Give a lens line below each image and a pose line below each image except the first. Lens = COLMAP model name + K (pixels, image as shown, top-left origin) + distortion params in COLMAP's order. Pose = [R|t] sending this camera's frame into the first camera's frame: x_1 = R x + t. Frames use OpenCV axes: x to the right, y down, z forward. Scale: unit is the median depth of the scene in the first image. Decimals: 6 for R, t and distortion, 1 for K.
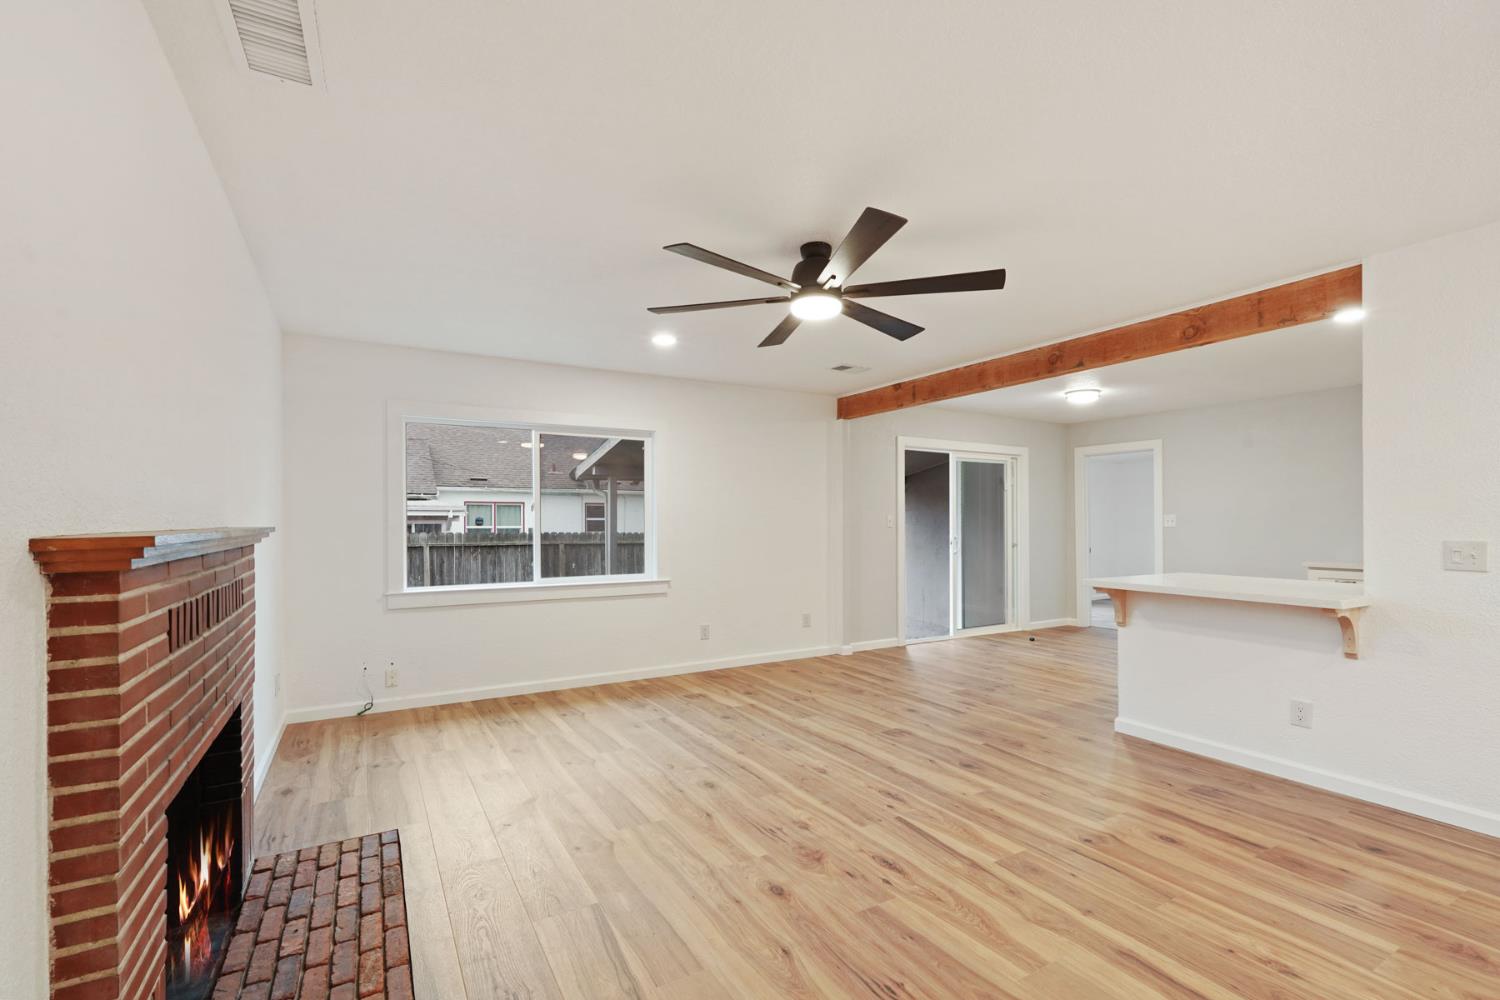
lens RADIAL K [[669.0, 0, 756.6], [0, 669.0, 512.6], [0, 0, 1]] dist [-0.013682, 0.007893]
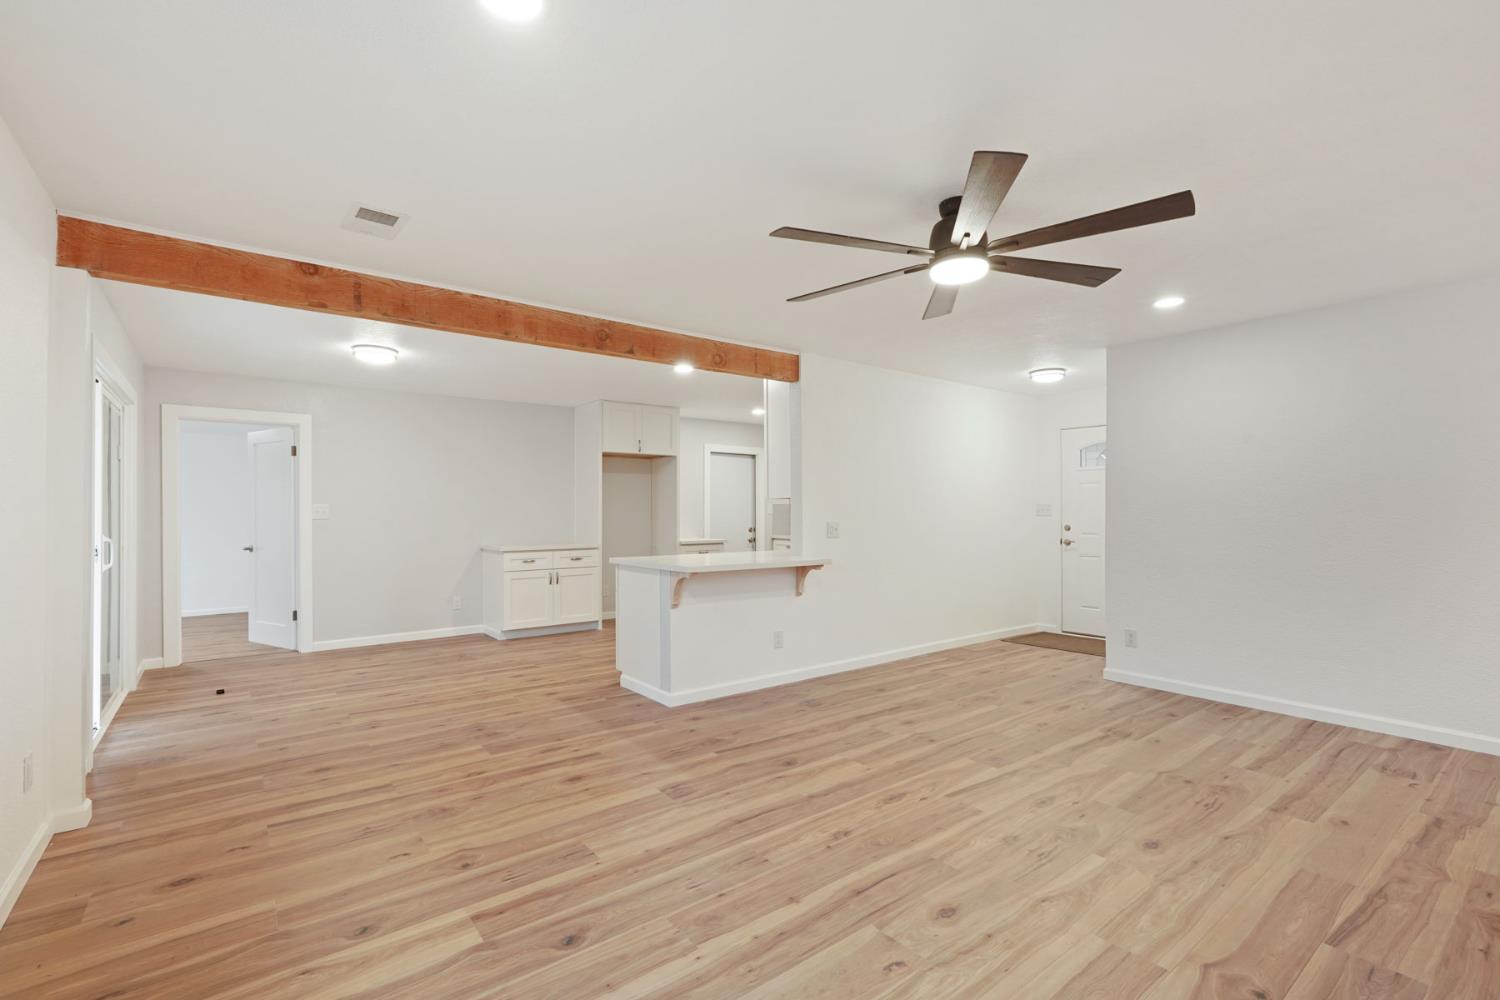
lens RADIAL K [[669.0, 0, 756.6], [0, 669.0, 512.6], [0, 0, 1]] dist [-0.013682, 0.007893]
pose [[-0.123296, 0.000036, 0.992370, -0.741744], [-0.011891, 0.999928, -0.001514, 0.019378], [-0.992299, -0.011987, -0.123286, 1.353673]]
